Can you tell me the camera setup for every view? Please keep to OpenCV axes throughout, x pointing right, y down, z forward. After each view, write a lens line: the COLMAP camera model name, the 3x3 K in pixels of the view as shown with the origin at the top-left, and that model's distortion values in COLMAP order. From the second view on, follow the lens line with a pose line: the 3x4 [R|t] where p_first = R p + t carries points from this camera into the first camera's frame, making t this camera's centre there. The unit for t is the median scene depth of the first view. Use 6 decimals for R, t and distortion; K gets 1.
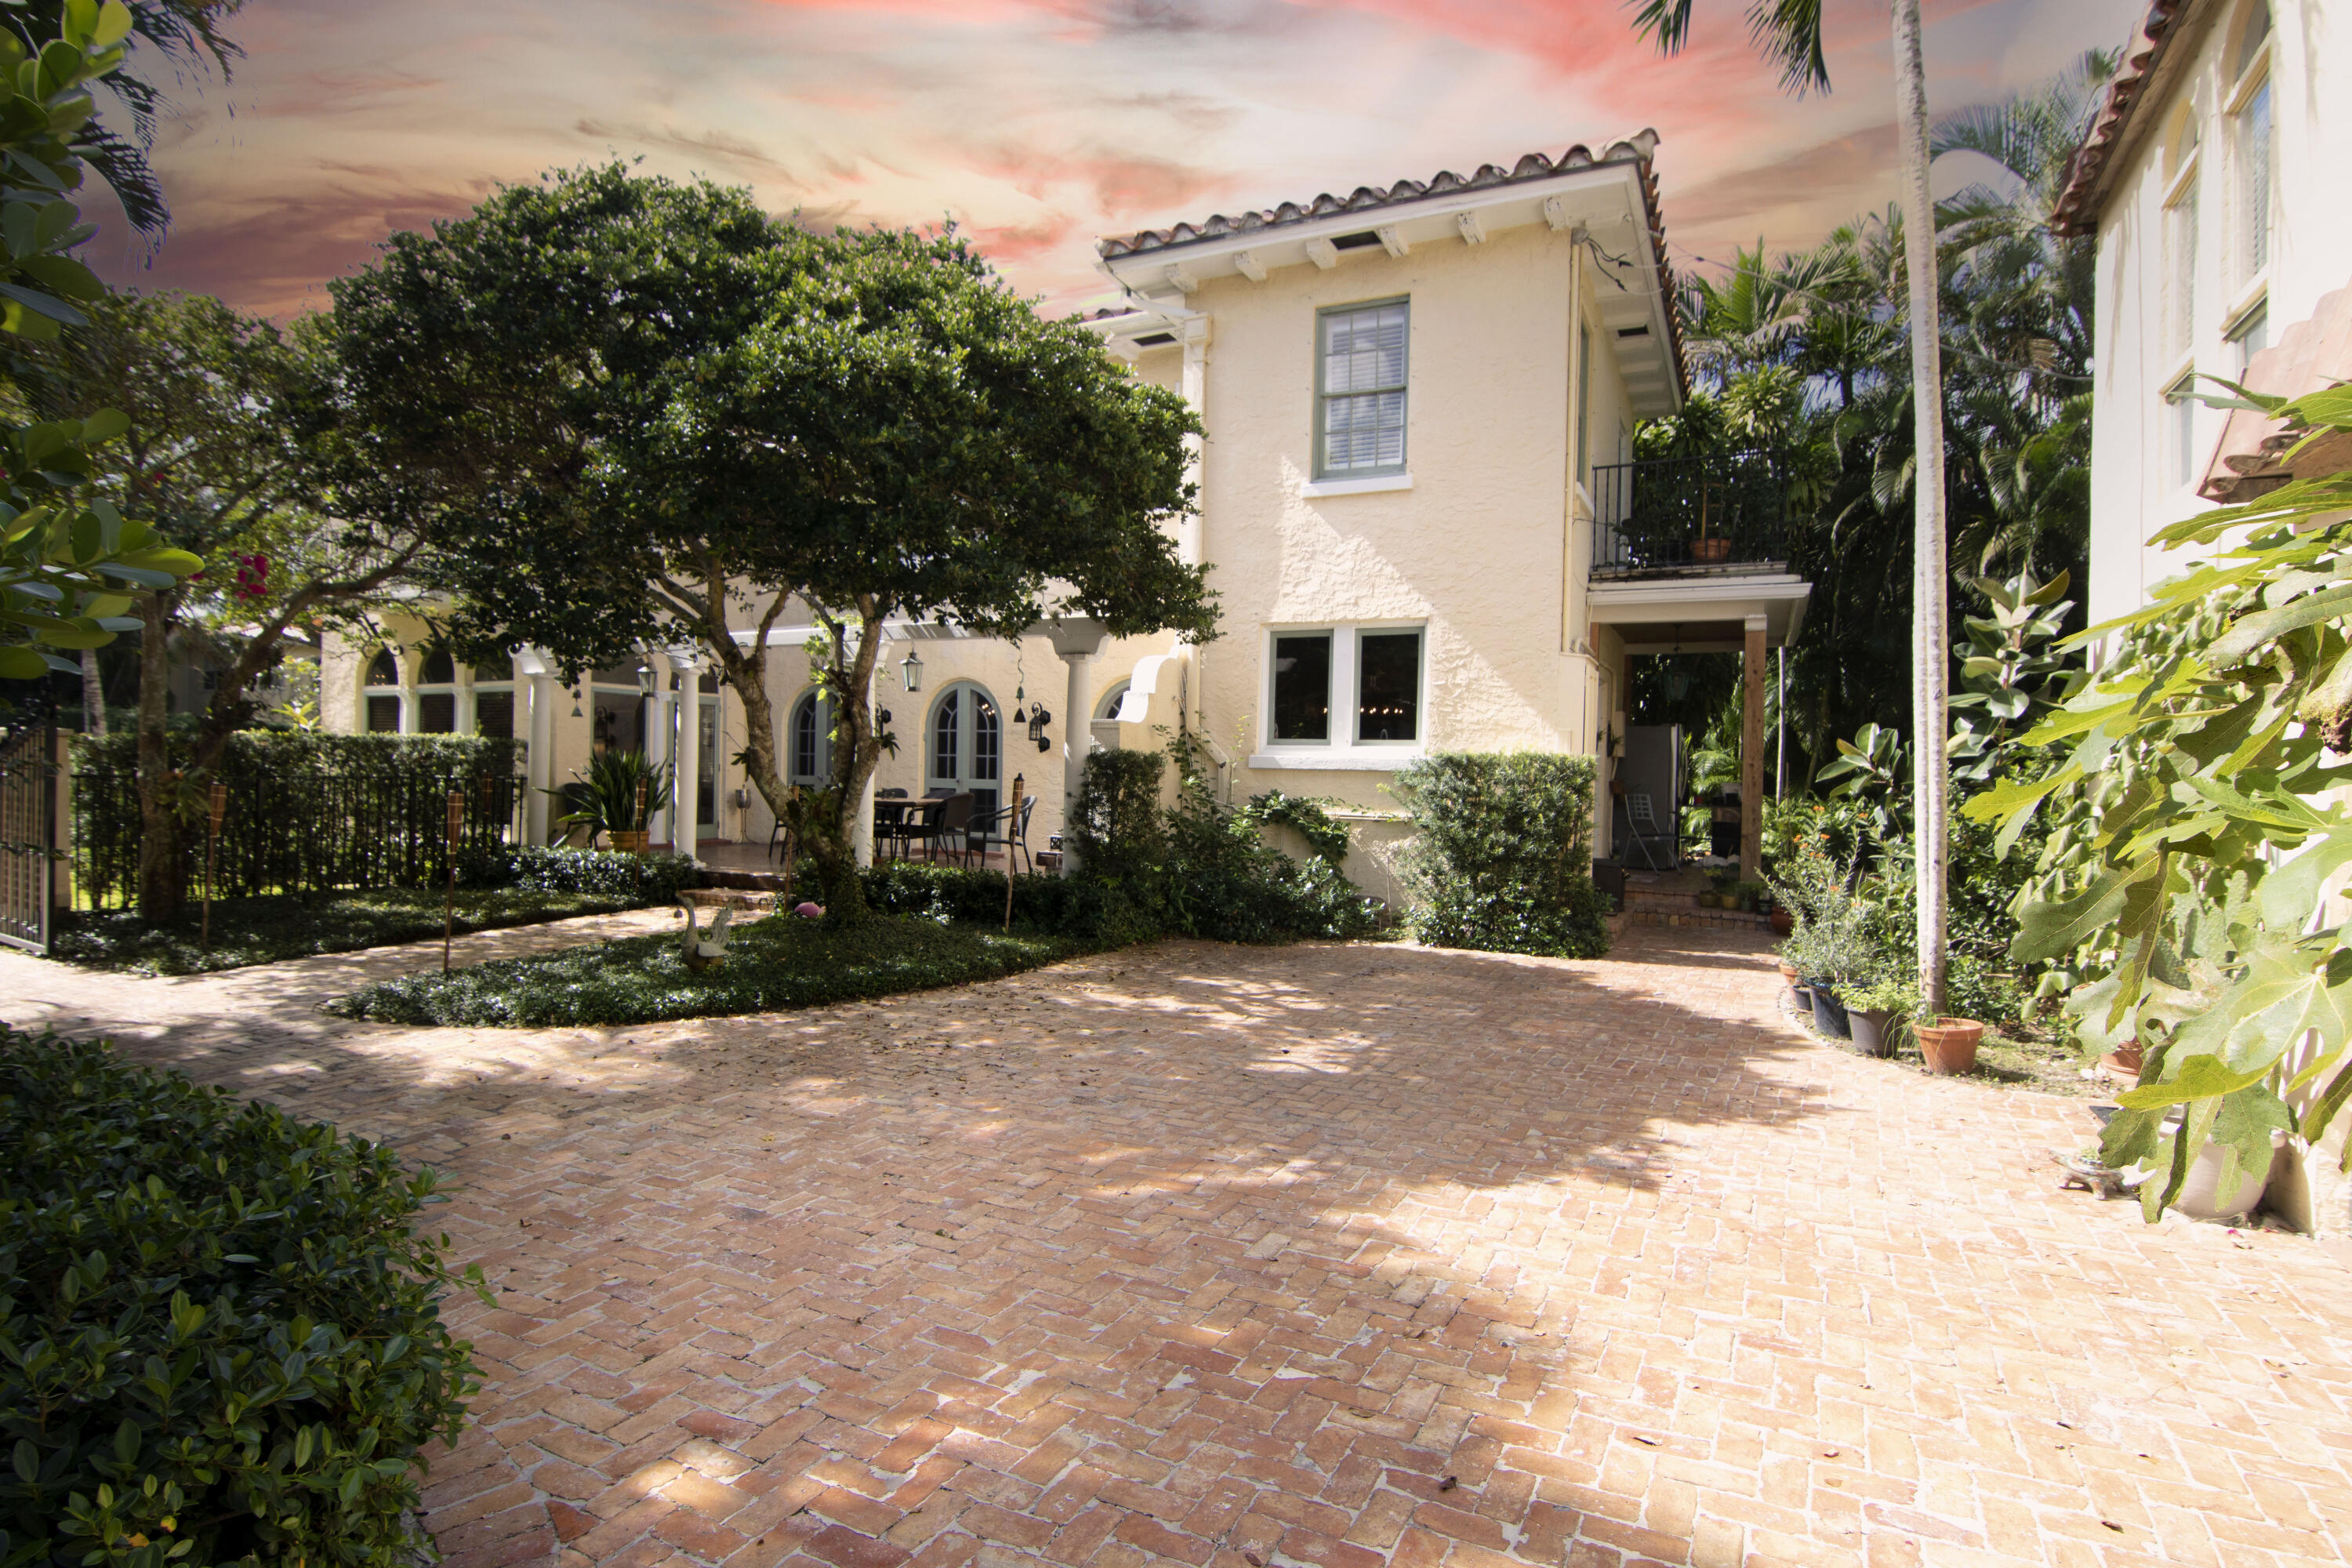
lens RADIAL K [[1191.9, 0, 1176.0], [0, 1191.9, 784.0], [0, 0, 1]] dist [0.004458, -0.023052]
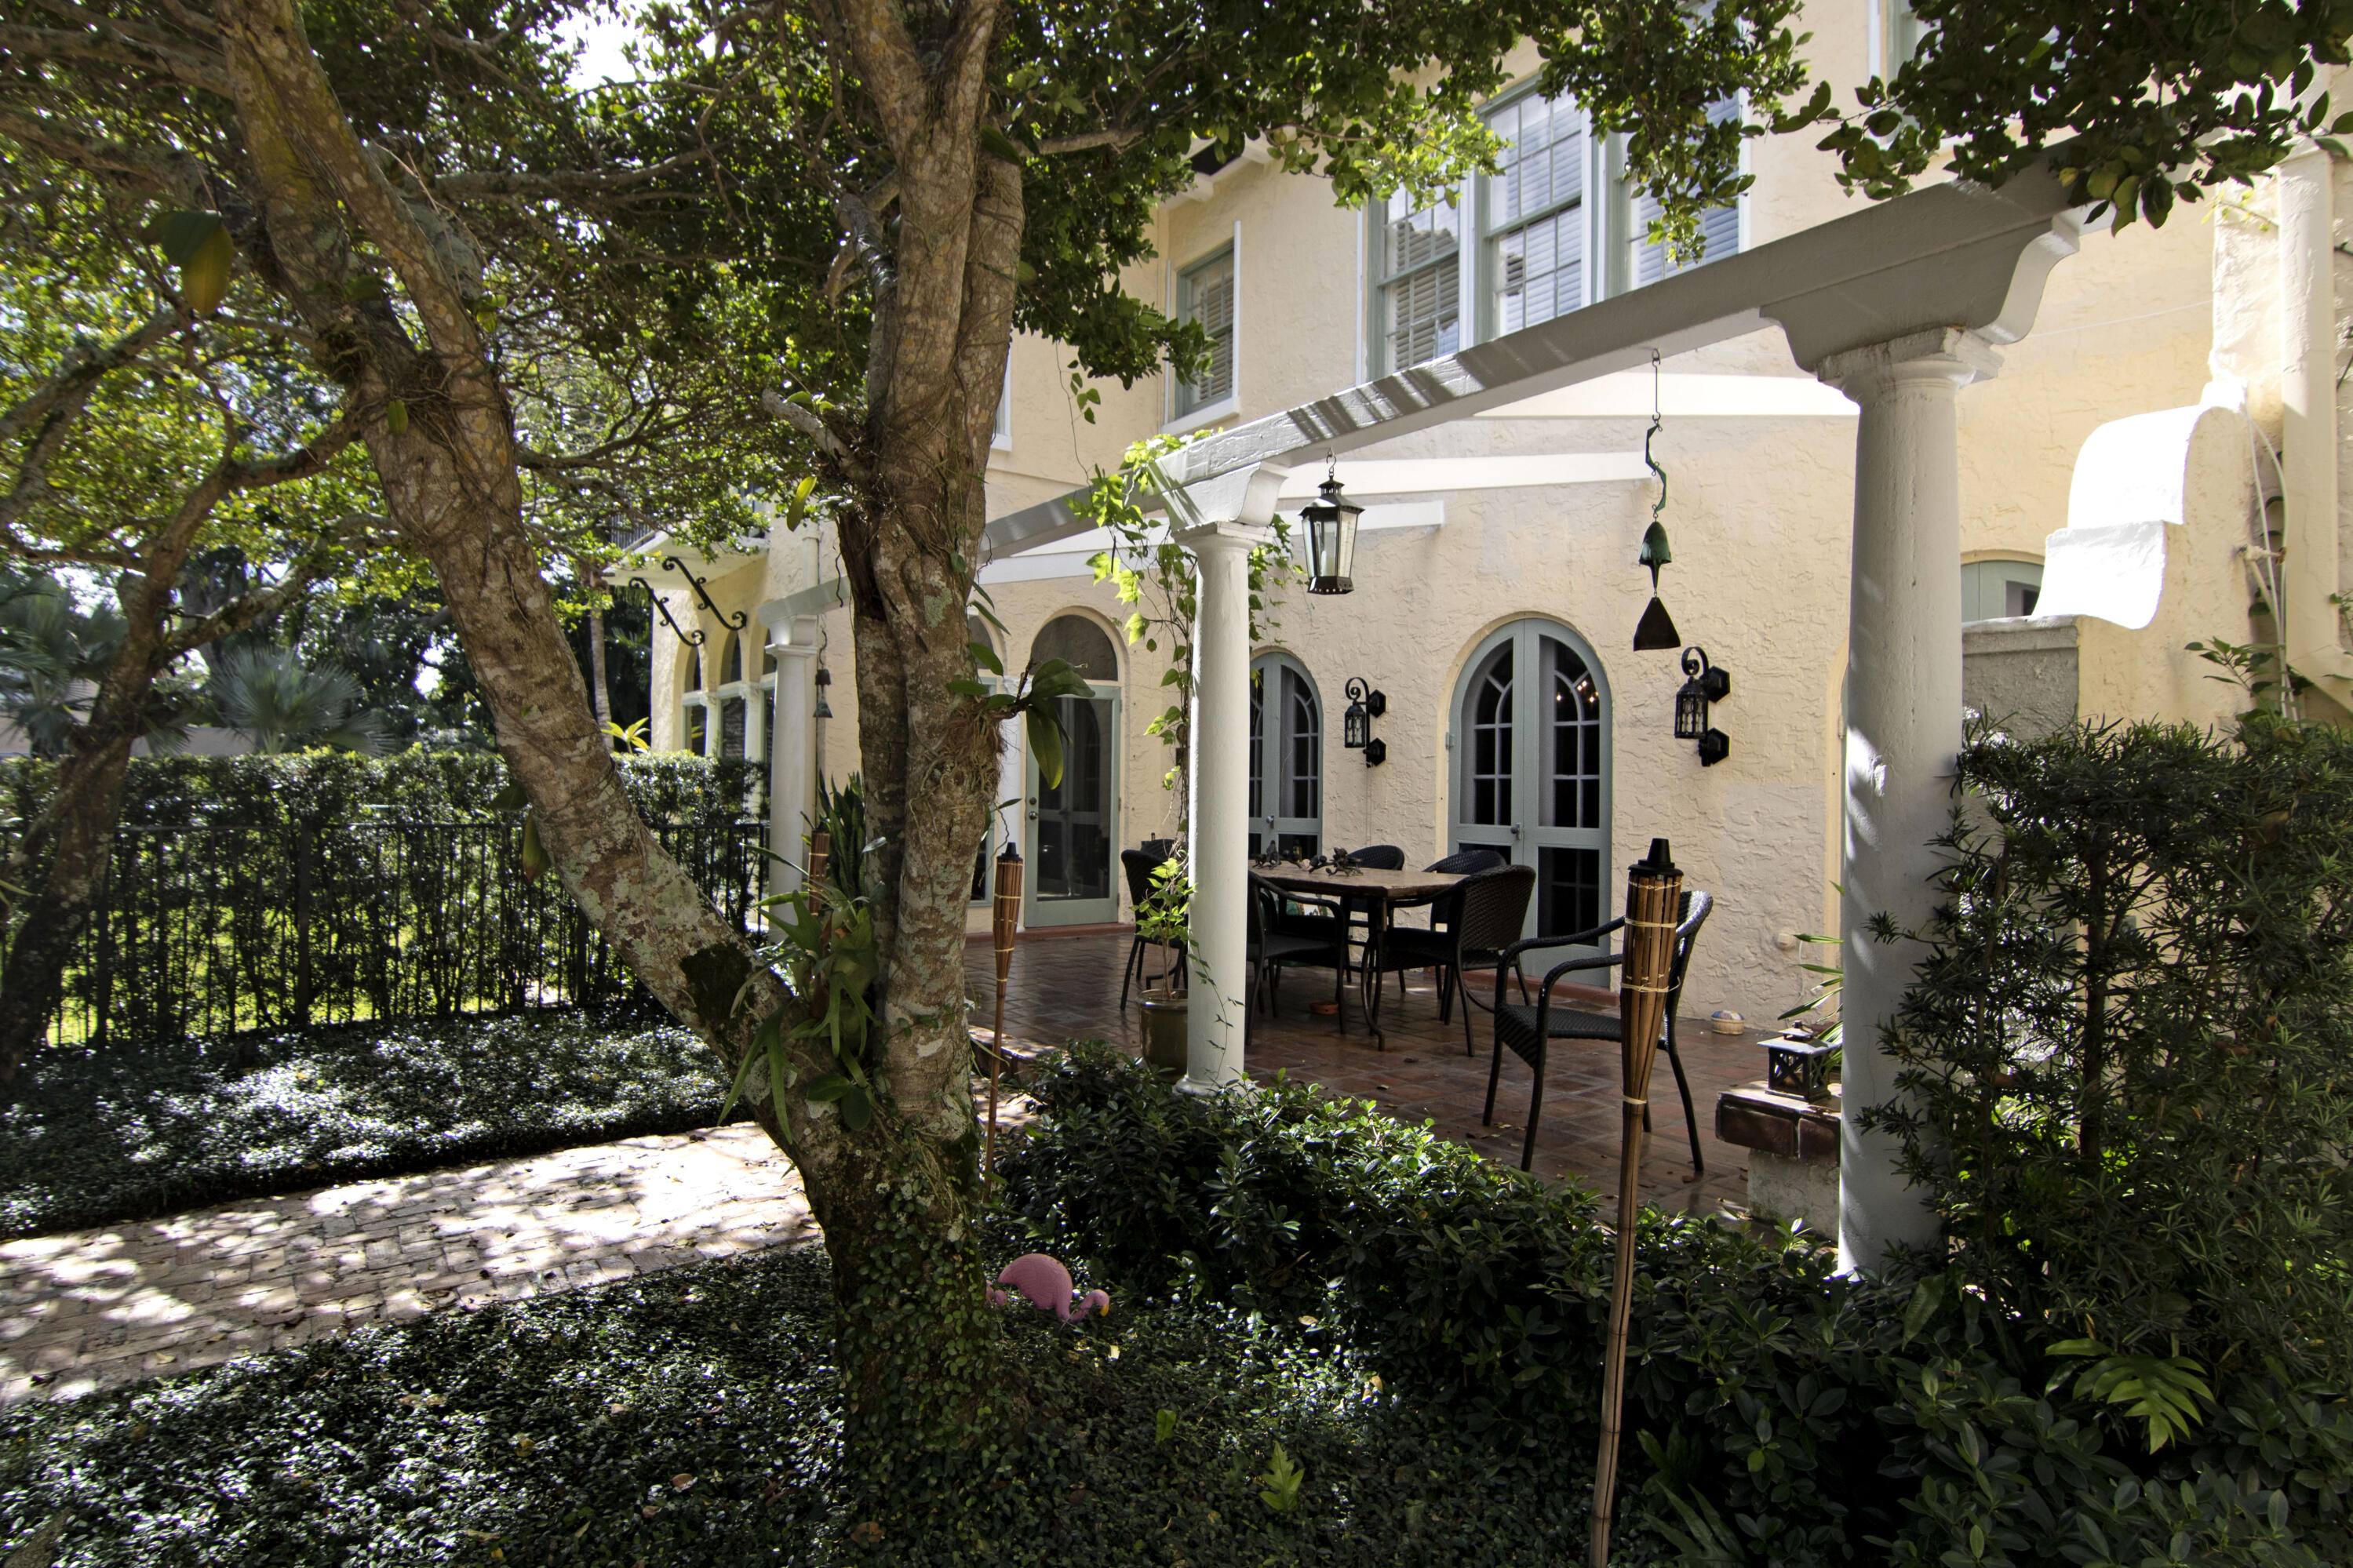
lens RADIAL K [[1264.7, 0, 1176.5], [0, 1264.7, 784.0], [0, 0, 1]] dist [0.000211, -0.023858]
pose [[0.882463, -0.018591, -0.470015, -0.066885], [0.008608, 0.999690, -0.023380, -0.010751], [0.470303, 0.016586, 0.882349, 0.501845]]
